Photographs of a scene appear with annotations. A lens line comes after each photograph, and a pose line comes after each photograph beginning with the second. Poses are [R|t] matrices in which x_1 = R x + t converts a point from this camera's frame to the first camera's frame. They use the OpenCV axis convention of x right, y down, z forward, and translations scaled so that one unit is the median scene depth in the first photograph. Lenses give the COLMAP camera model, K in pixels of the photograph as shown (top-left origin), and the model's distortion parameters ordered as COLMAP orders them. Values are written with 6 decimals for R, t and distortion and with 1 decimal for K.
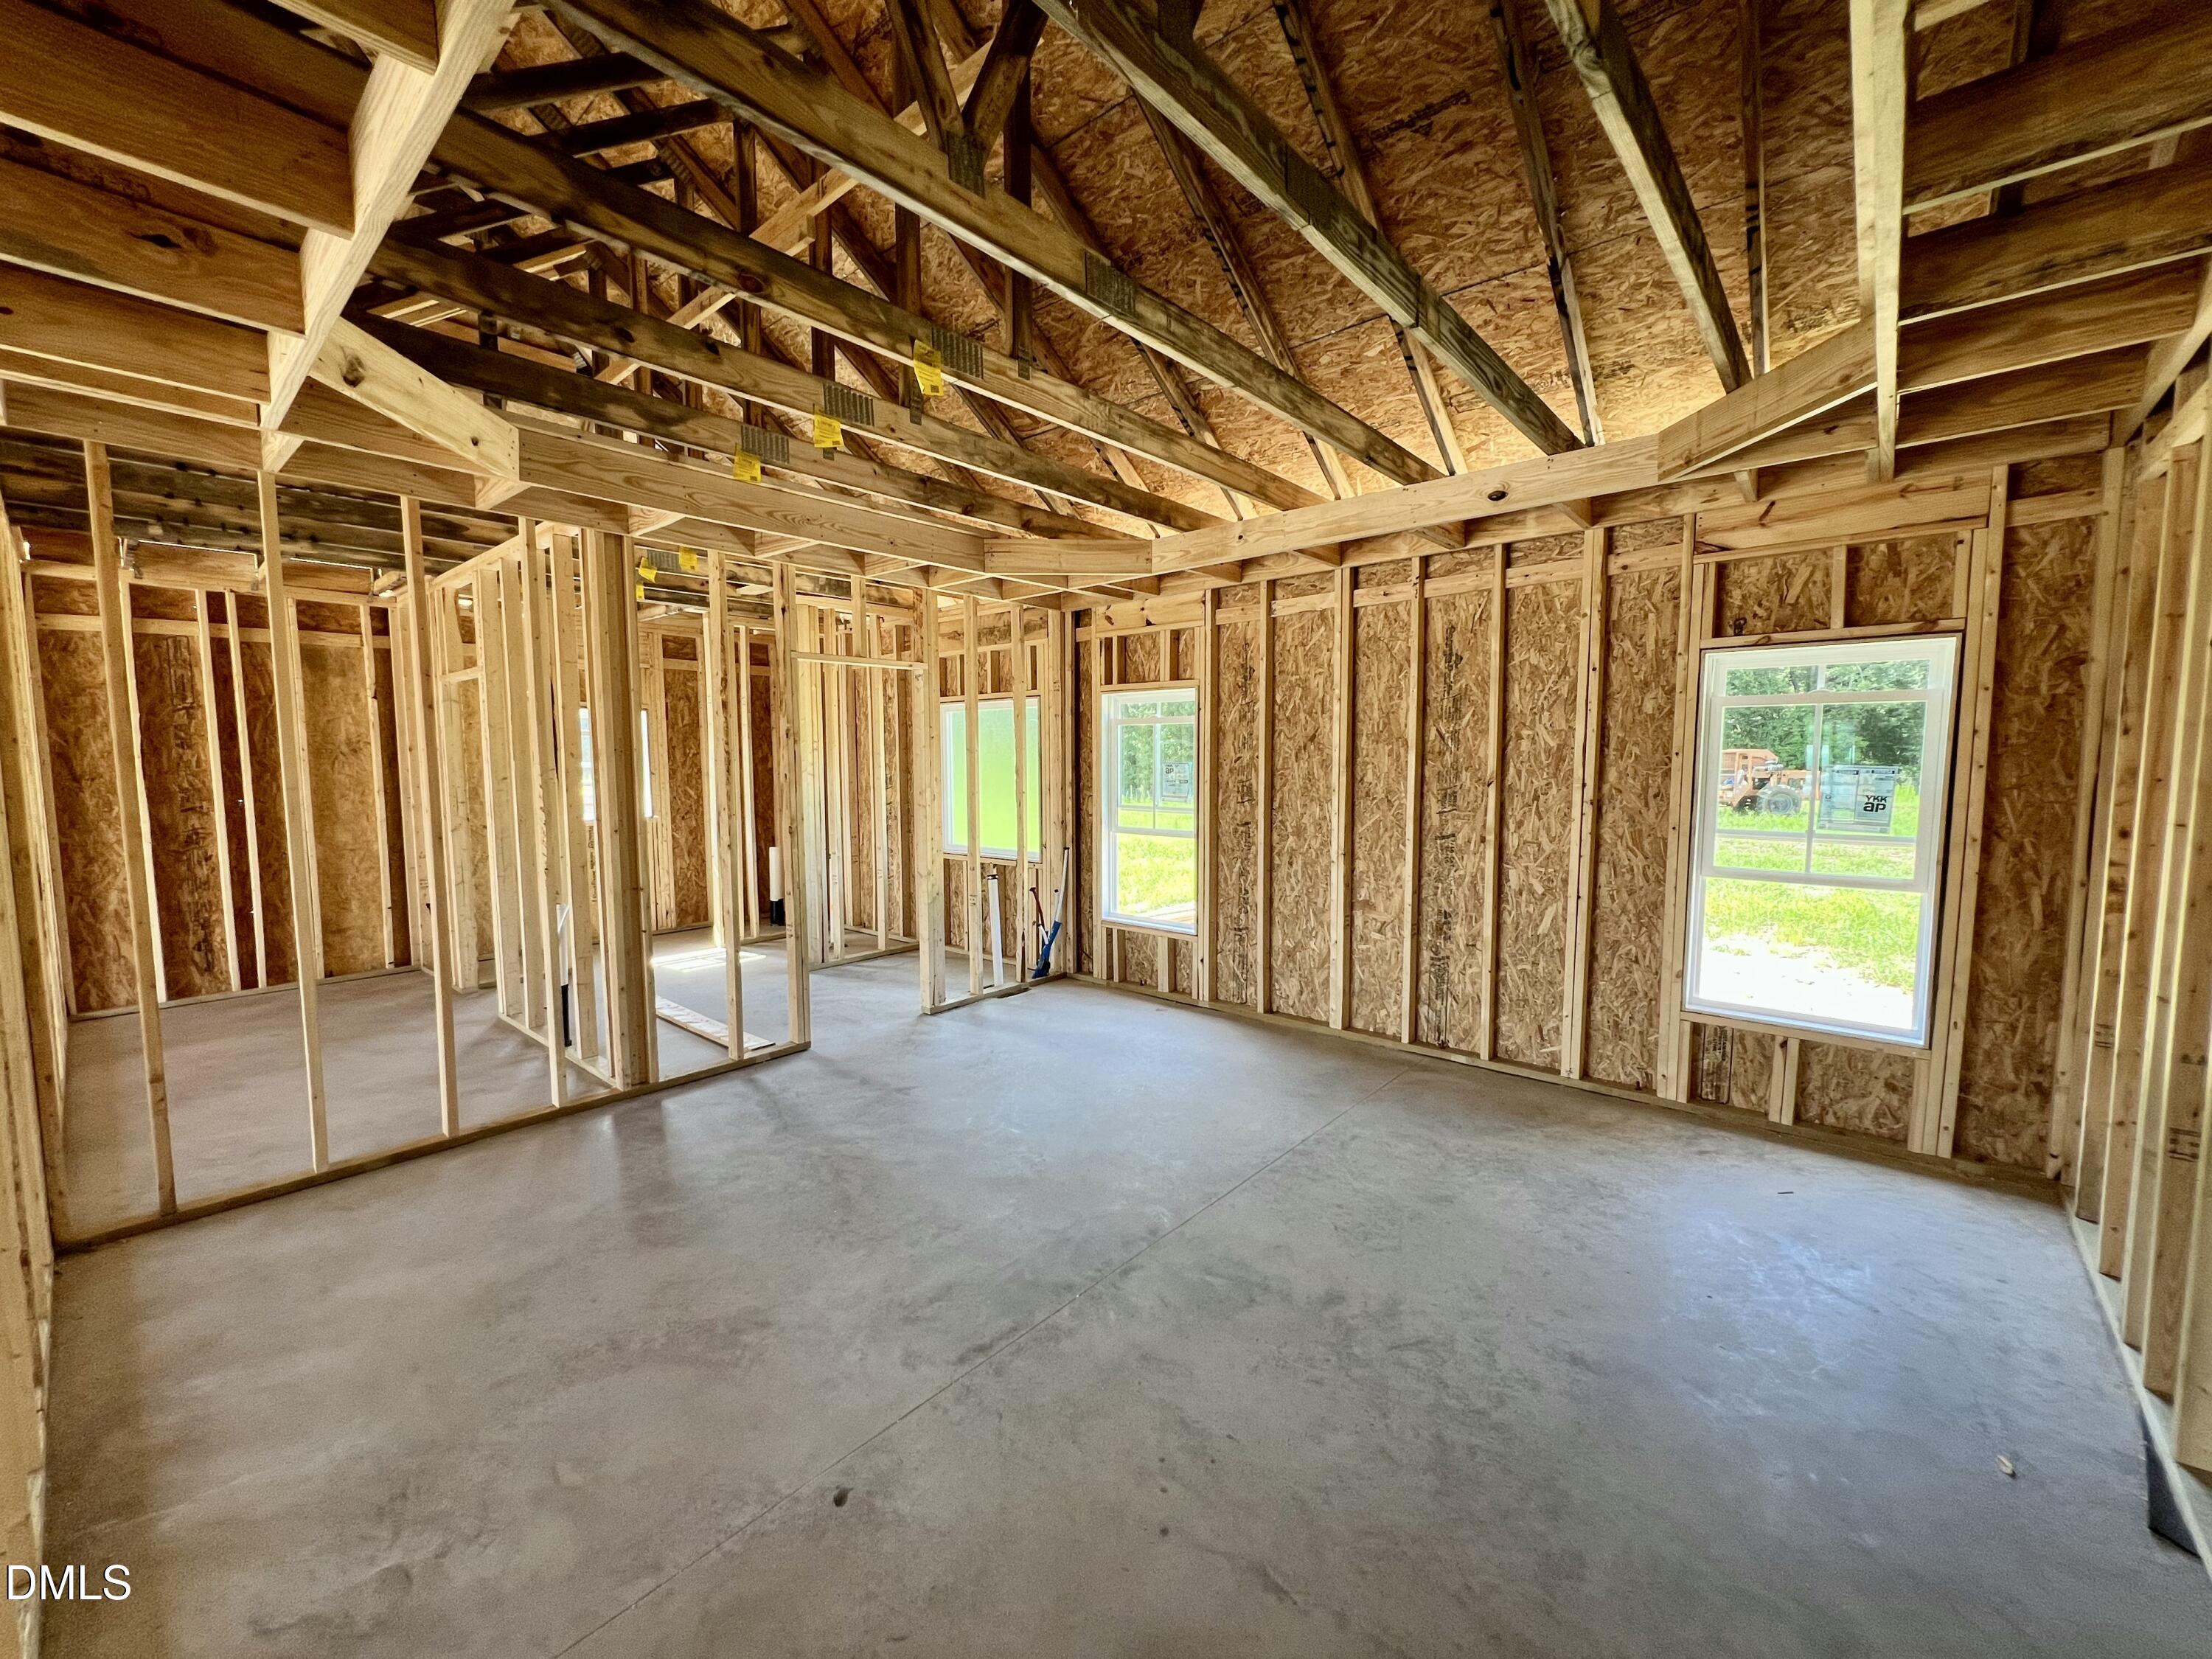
lens RADIAL K [[887.6, 0, 1102.8], [0, 887.6, 831.1], [0, 0, 1]] dist [-0.000644, 0.000444]
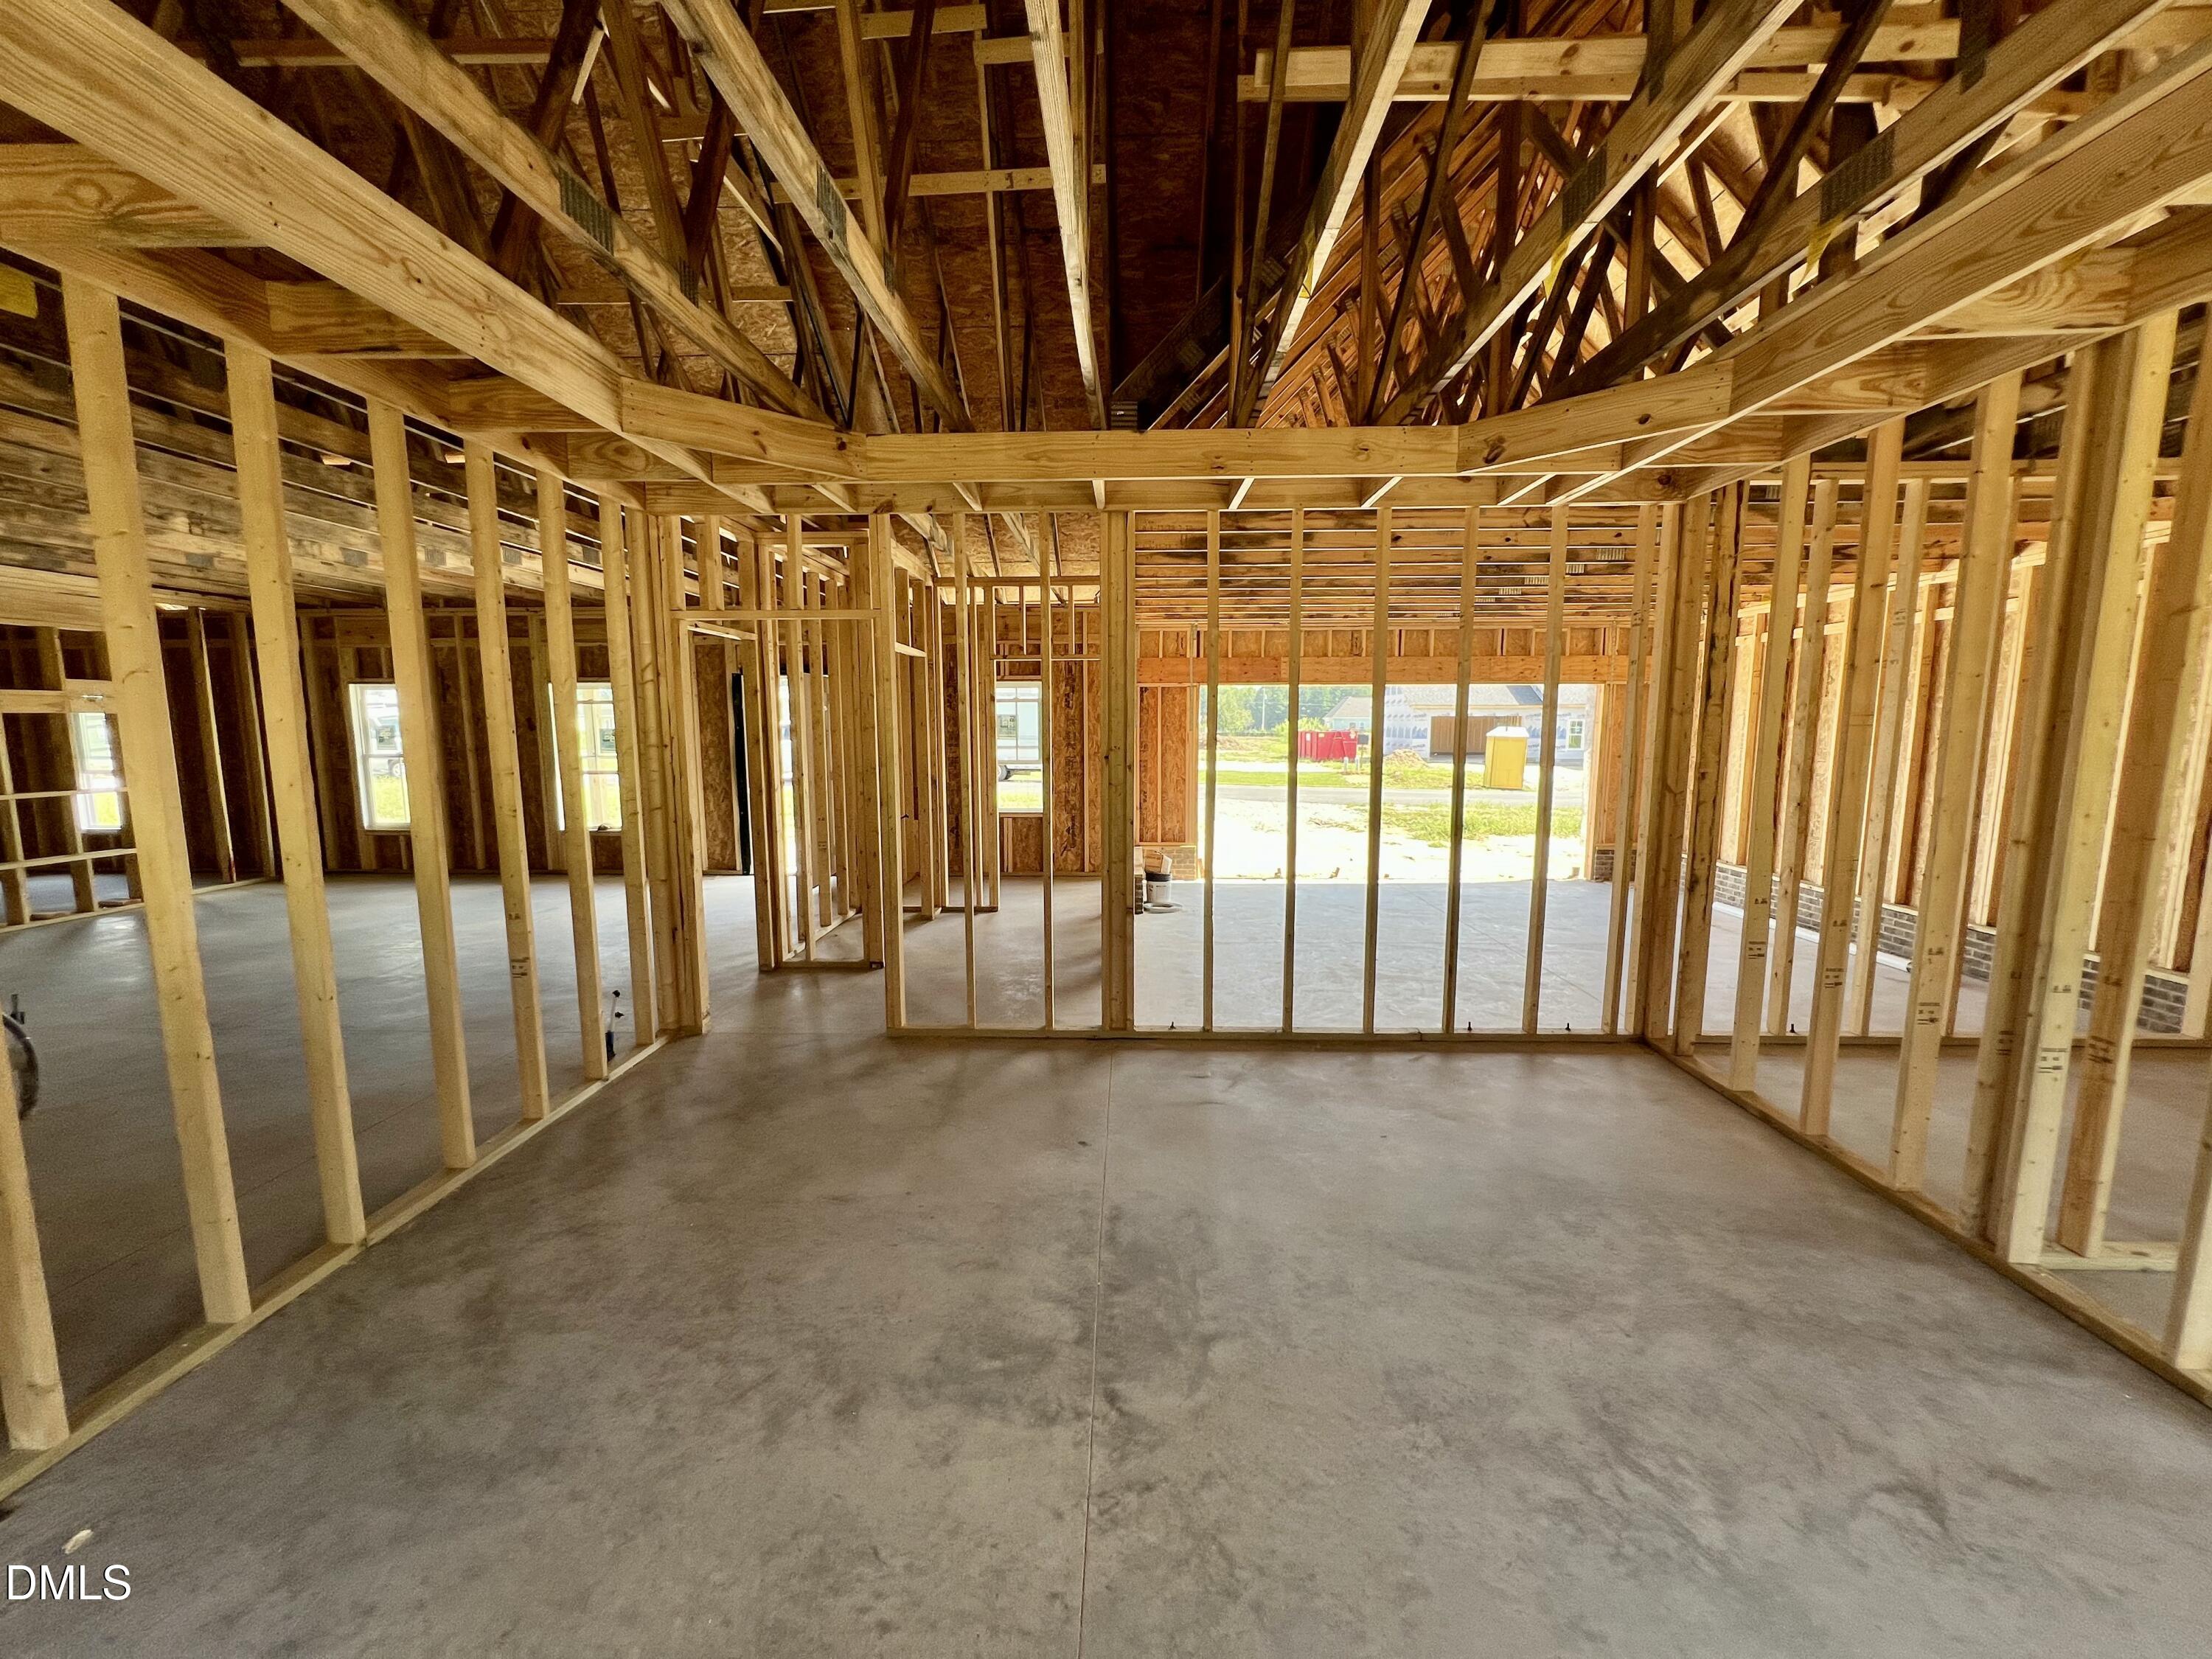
lens RADIAL K [[887.6, 0, 1102.4], [0, 887.6, 837.0], [0, 0, 1]] dist [-0.000644, 0.000444]
pose [[-0.779271, 0.091201, -0.620016, 0.518204], [-0.043619, 0.979061, 0.198837, -0.147517], [0.625168, 0.181992, -0.758976, 1.619983]]
